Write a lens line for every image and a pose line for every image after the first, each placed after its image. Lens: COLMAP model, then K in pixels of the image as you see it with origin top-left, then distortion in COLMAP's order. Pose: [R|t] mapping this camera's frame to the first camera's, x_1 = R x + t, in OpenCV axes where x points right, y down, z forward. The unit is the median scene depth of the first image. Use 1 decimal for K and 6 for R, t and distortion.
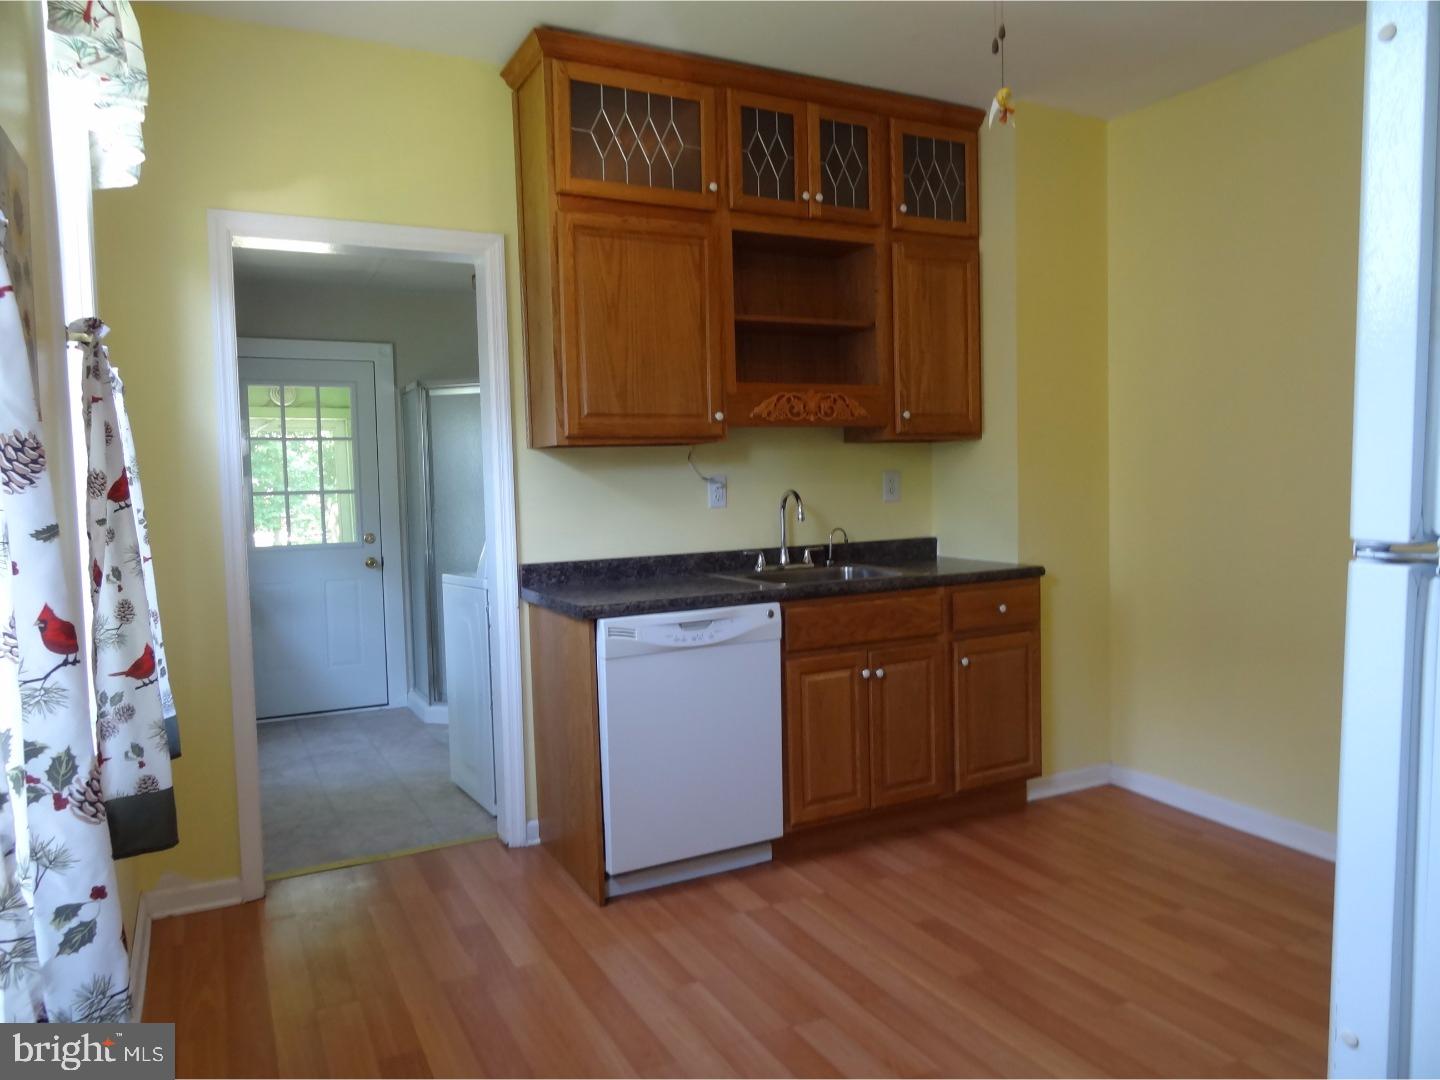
lens RADIAL K [[1014.4, 0, 717.7], [0, 1014.4, 543.9], [0, 0, 1]] dist [-0.003685, -0.000991]
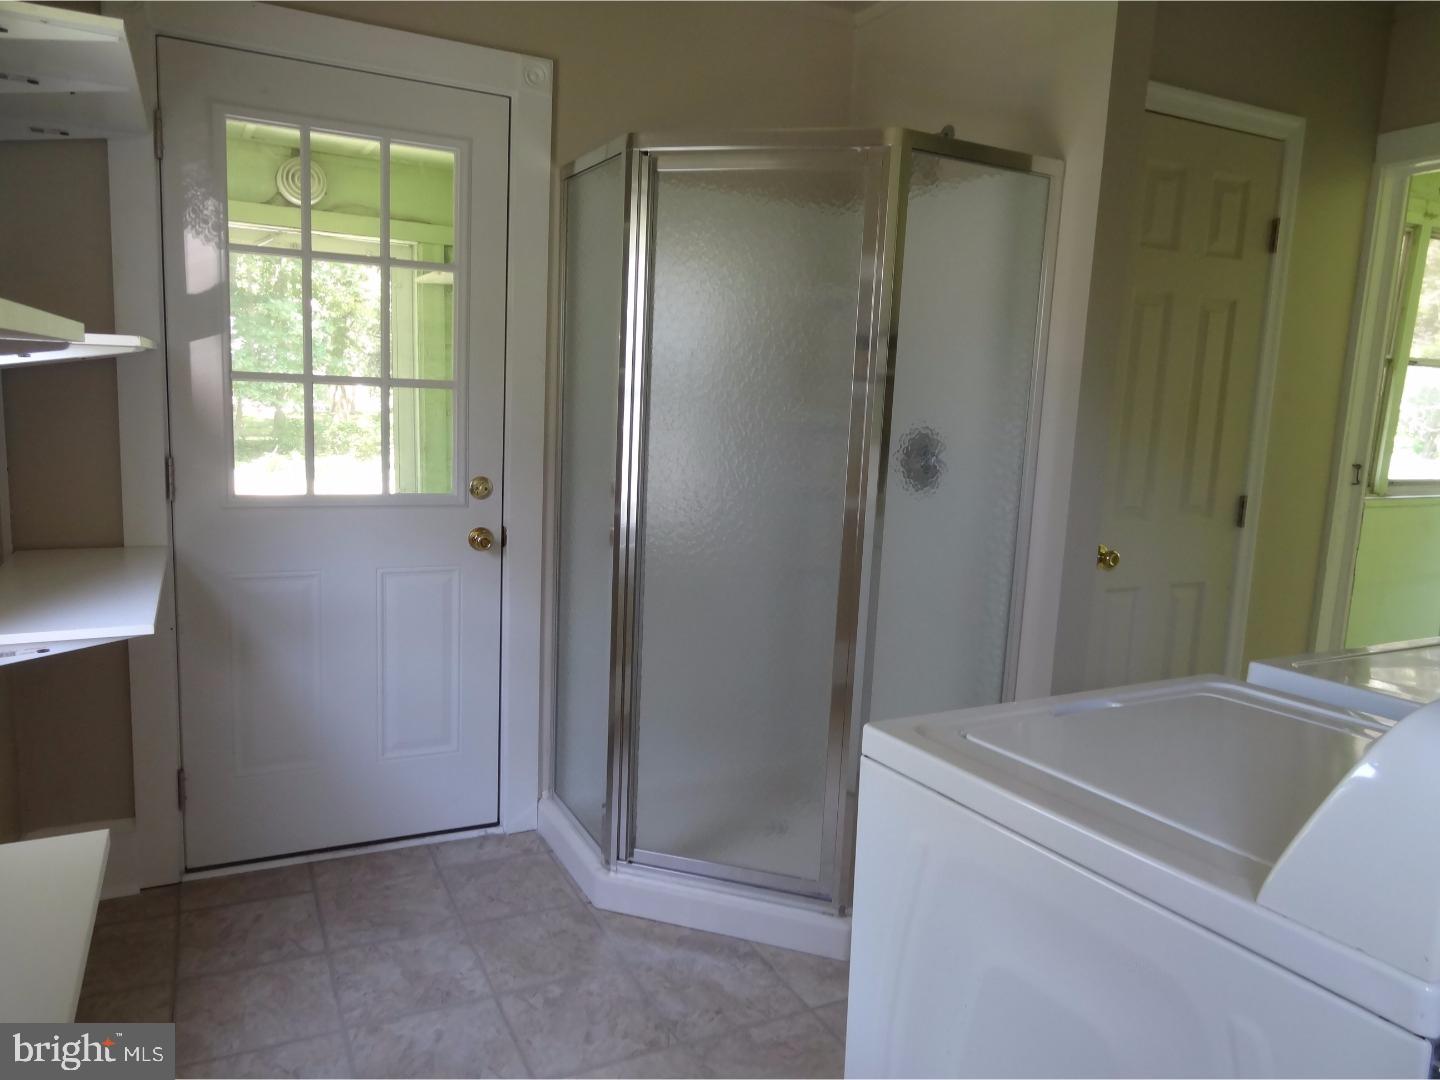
lens RADIAL K [[1014.4, 0, 722.9], [0, 1014.4, 538.2], [0, 0, 1]] dist [-0.003685, -0.000991]
pose [[0.997835, 0.065349, -0.007375, -0.226373], [-0.064590, 0.994935, 0.077025, -0.025426], [0.012371, -0.076382, 0.997002, 0.531330]]
